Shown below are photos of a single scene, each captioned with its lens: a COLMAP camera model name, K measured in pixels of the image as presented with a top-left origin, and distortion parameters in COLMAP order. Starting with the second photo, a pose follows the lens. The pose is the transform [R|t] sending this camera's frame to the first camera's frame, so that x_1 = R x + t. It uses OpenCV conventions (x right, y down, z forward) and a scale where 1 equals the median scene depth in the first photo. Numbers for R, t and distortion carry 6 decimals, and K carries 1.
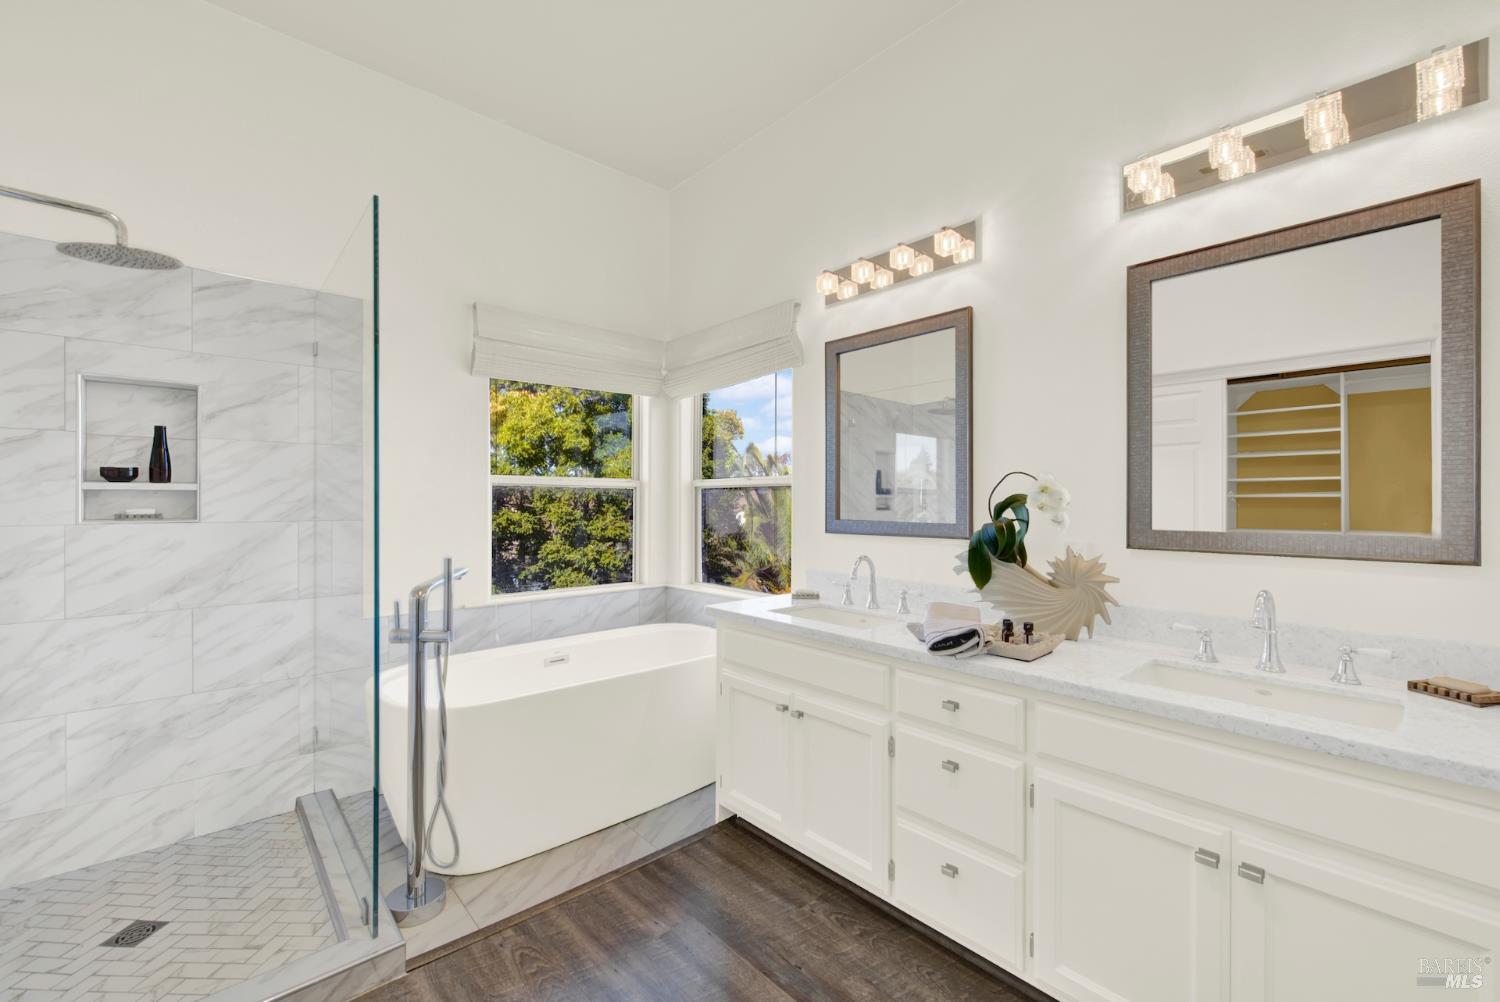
lens RADIAL K [[598.1, 0, 757.0], [0, 598.1, 504.1], [0, 0, 1]] dist [0.006824, -0.003831]
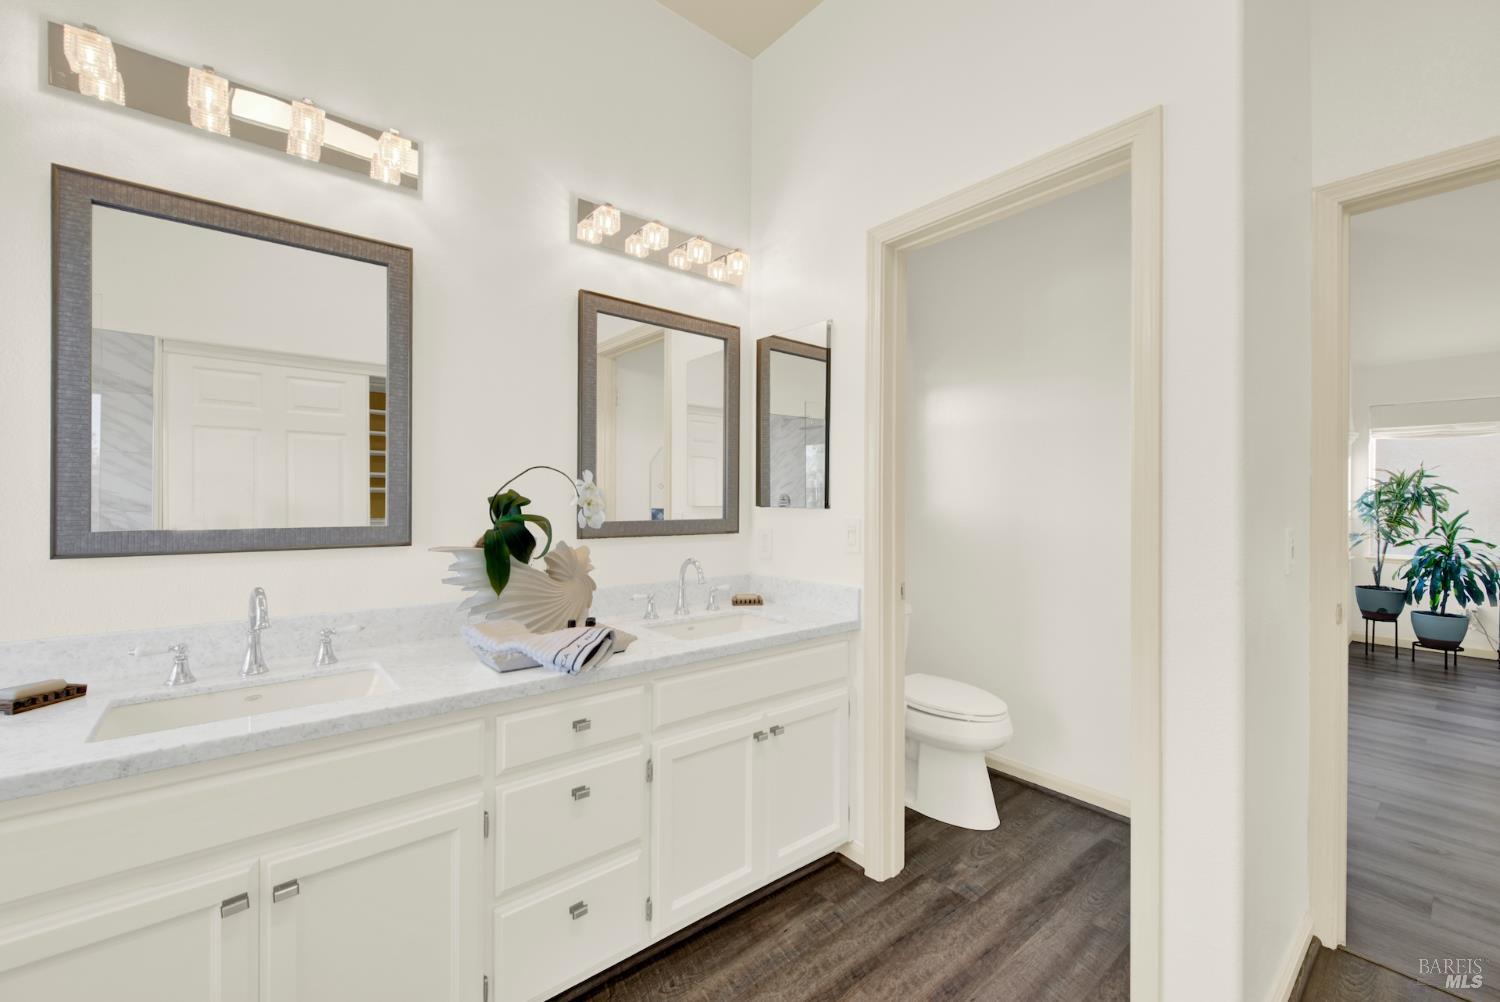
lens RADIAL K [[678.3, 0, 750.9], [0, 678.3, 468.9], [0, 0, 1]] dist [-0.013746, -0.000199]
pose [[0.003603, 0.042591, 0.999086, -0.510943], [-0.002356, 0.999090, -0.042583, -0.002920], [-0.999991, -0.002200, 0.003700, 0.535309]]
